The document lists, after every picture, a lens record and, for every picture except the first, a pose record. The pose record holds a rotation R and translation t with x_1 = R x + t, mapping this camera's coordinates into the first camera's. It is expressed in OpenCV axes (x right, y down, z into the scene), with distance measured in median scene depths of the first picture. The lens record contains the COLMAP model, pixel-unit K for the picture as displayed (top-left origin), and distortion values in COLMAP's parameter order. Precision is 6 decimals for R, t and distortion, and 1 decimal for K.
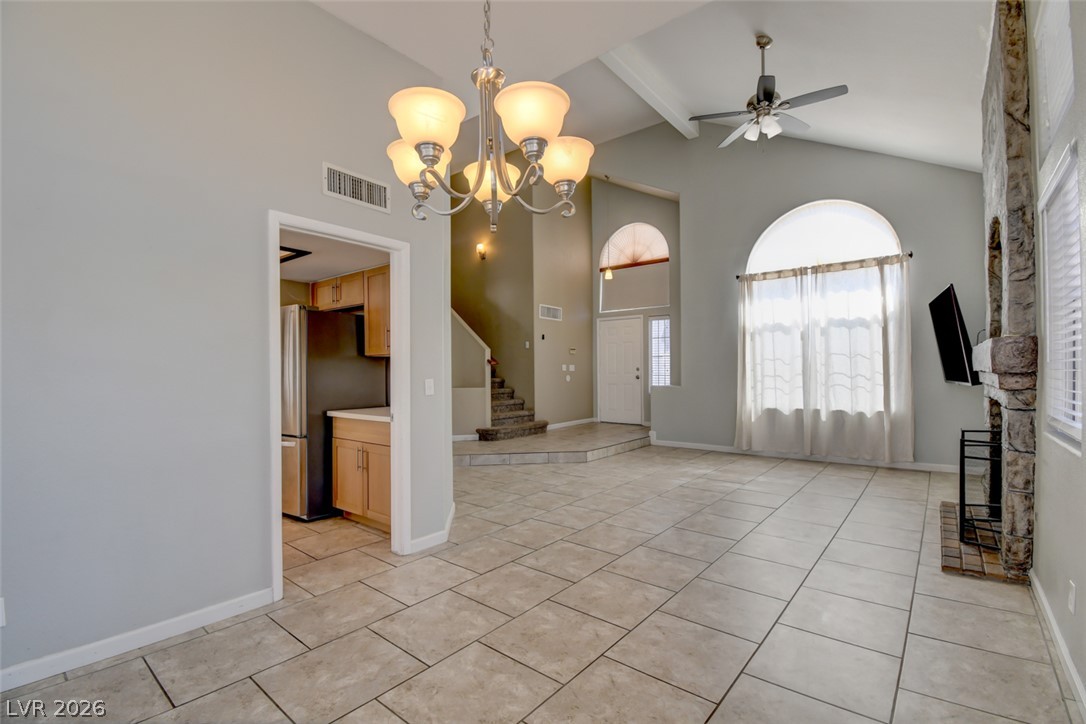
lens RADIAL K [[484.2, 0, 542.4], [0, 484.2, 366.2], [0, 0, 1]] dist [0.003596, 0.000214]
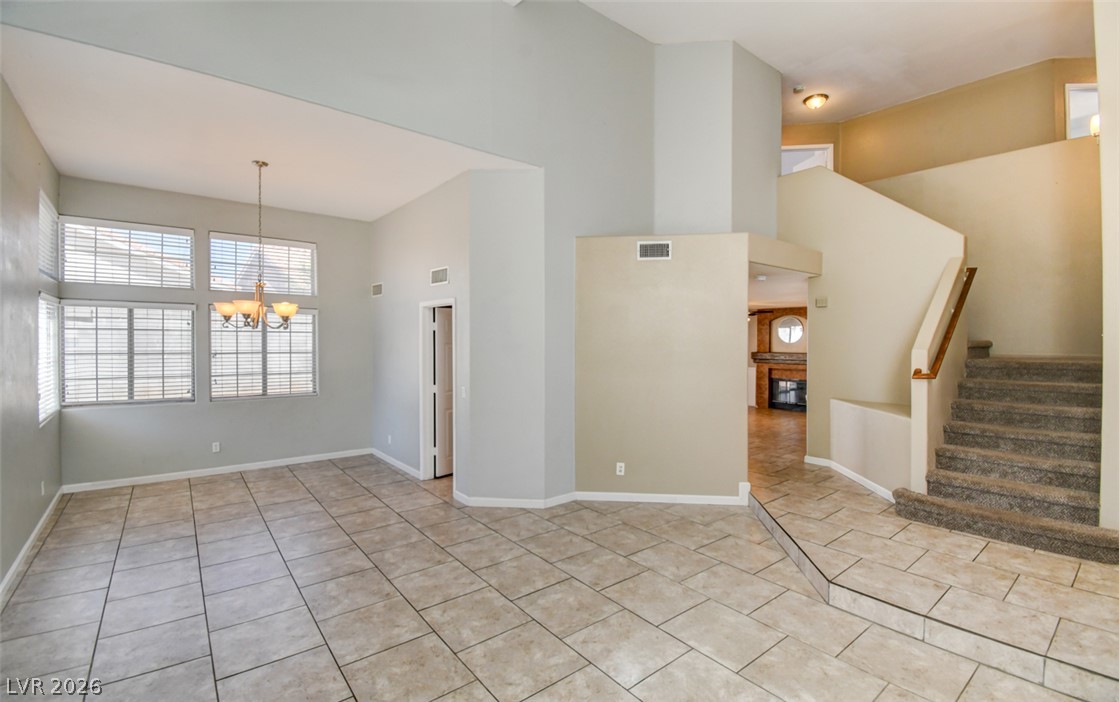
lens RADIAL K [[492.2, 0, 558.9], [0, 492.2, 344.3], [0, 0, 1]] dist [-0.002730, -0.000443]
pose [[-0.203767, 0.017572, -0.978862, 0.999016], [0.010782, 0.999819, 0.015704, -0.101876], [0.978960, -0.007354, -0.203919, 1.400198]]
